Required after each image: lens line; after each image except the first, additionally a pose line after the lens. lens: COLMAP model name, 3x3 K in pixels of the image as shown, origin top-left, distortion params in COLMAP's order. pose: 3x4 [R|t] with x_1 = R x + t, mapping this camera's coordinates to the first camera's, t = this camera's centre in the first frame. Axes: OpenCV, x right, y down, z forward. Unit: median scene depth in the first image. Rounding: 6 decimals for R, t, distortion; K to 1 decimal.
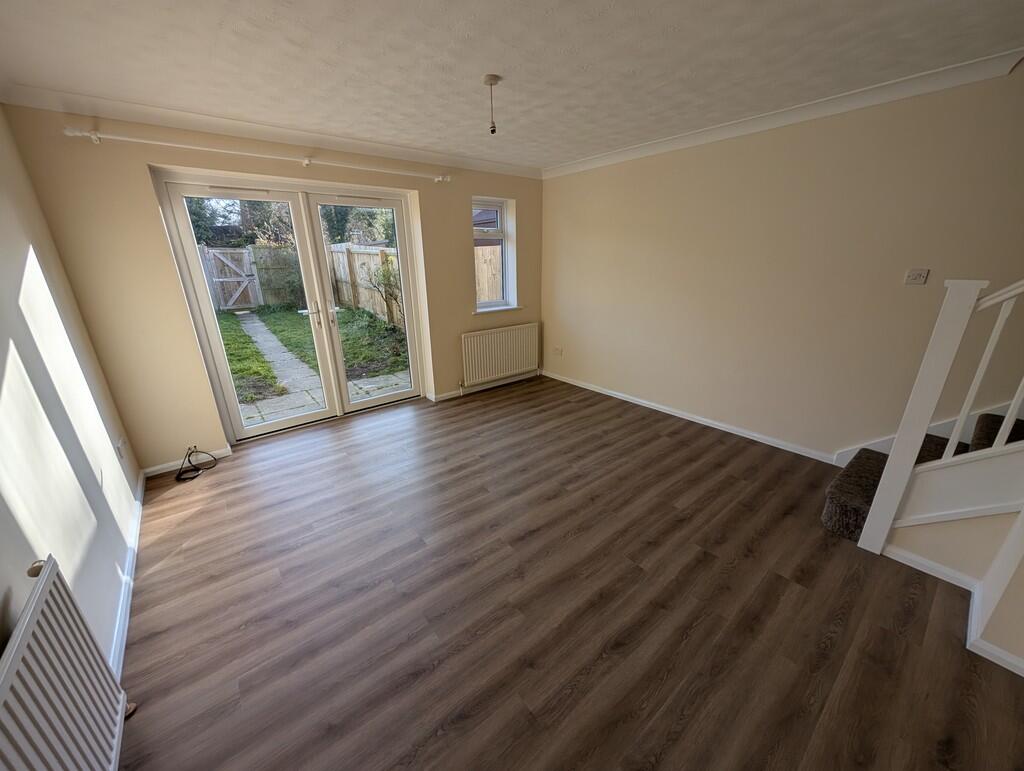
lens RADIAL K [[388.3, 0, 512.0], [0, 388.3, 385.5], [0, 0, 1]] dist [-0.000365, -0.000023]
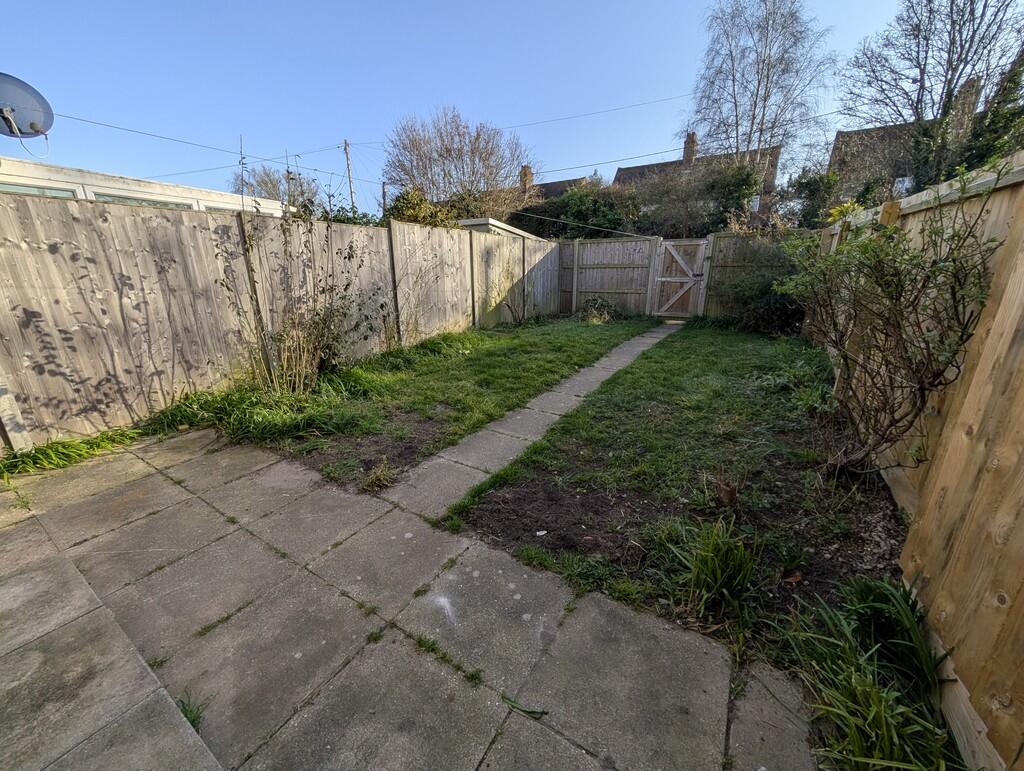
lens RADIAL K [[388.3, 0, 512.0], [0, 388.3, 385.5], [0, 0, 1]] dist [-0.000365, -0.000023]
pose [[0.322251, 0.282931, -0.903385, -0.056348], [-0.299732, 0.935690, 0.186130, -0.117761], [0.897950, 0.210793, 0.386331, 0.439685]]
